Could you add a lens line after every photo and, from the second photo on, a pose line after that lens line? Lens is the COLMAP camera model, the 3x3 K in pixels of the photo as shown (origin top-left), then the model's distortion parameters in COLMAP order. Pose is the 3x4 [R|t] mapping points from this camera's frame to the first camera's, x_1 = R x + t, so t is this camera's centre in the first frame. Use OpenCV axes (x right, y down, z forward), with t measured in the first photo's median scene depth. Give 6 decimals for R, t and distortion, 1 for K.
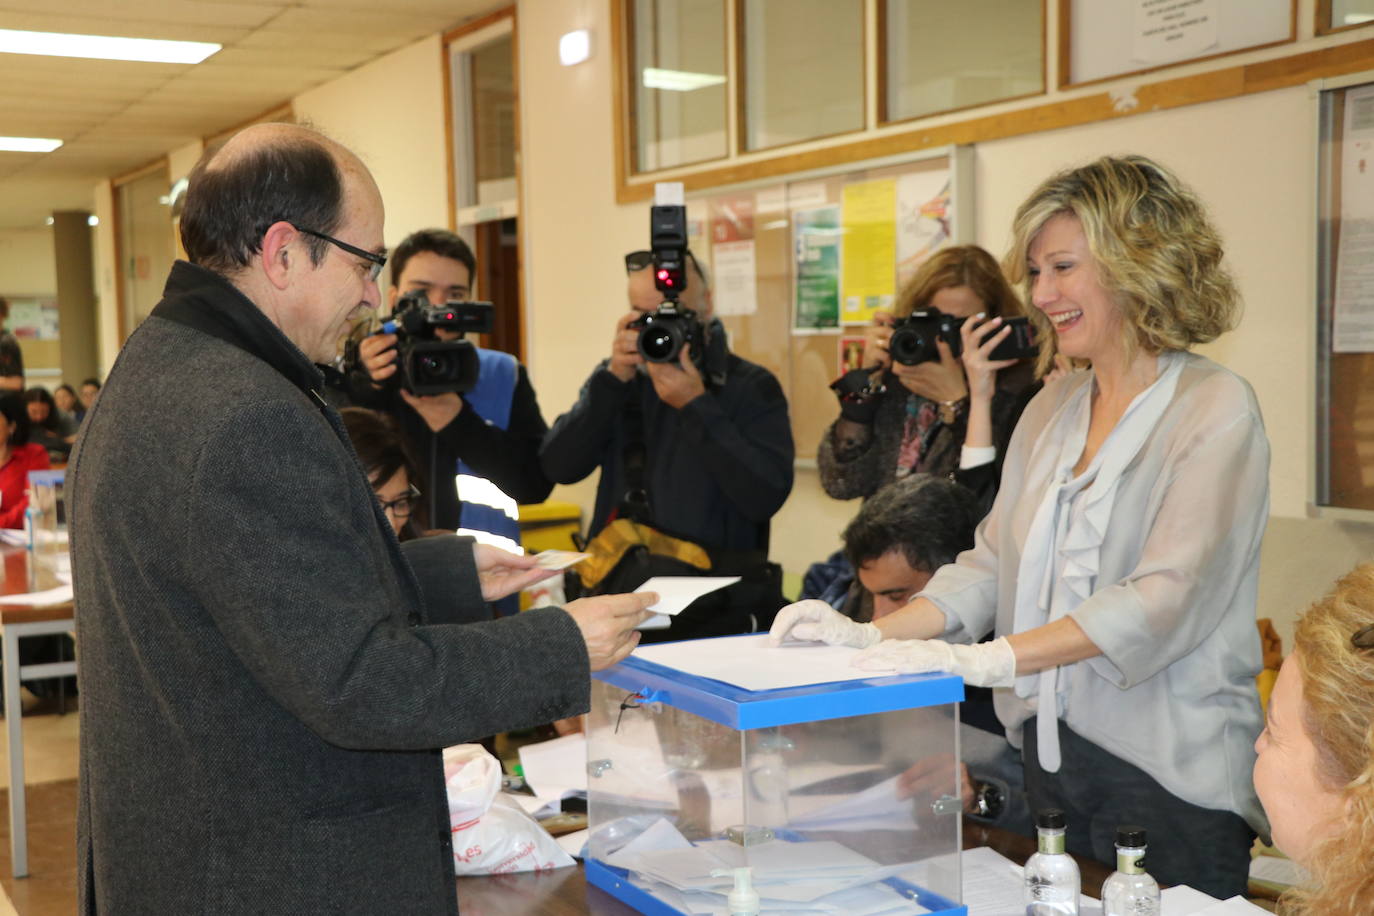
lens RADIAL K [[1805.6, 0, 690.5], [0, 1805.6, 463.5], [0, 0, 1]] dist [0.068146, 0.000000]
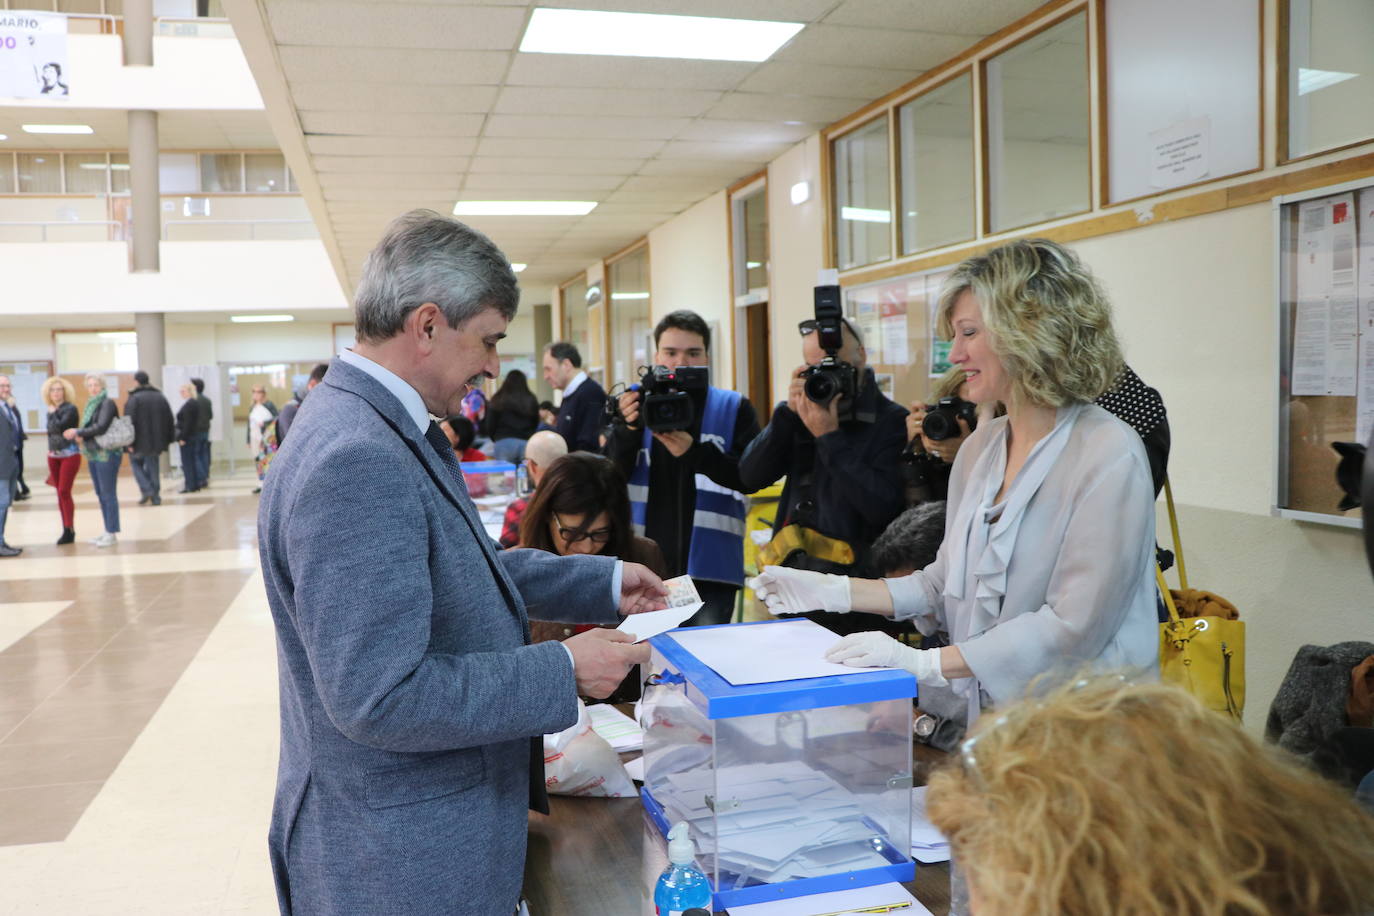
lens RADIAL K [[1099.0, 0, 662.5], [0, 1099.0, 447.3], [0, 0, 1]] dist [-0.149386, 0.100212]
pose [[0.971831, 0.011769, -0.235384, 0.068312], [-0.012746, 0.999915, -0.002629, -0.011814], [0.235333, 0.005555, 0.971899, 0.104996]]
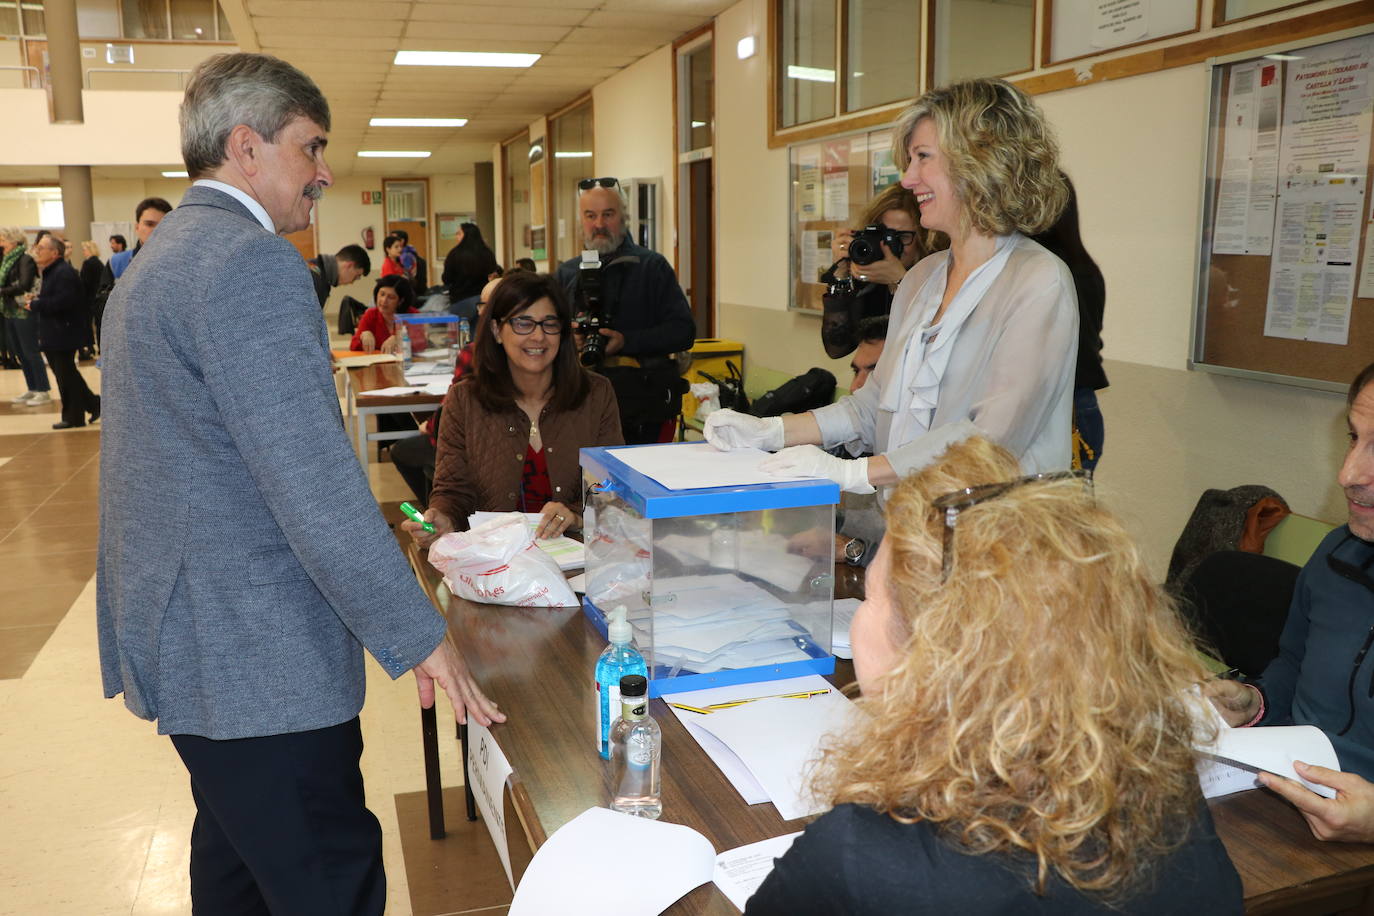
lens RADIAL K [[1099.0, 0, 669.1], [0, 1099.0, 445.5], [0, 0, 1]] dist [-0.149386, 0.100212]
pose [[0.983718, 0.046554, -0.173584, 0.072316], [-0.026385, 0.992812, 0.116738, 0.001472], [0.177771, -0.110257, 0.977876, 0.086727]]
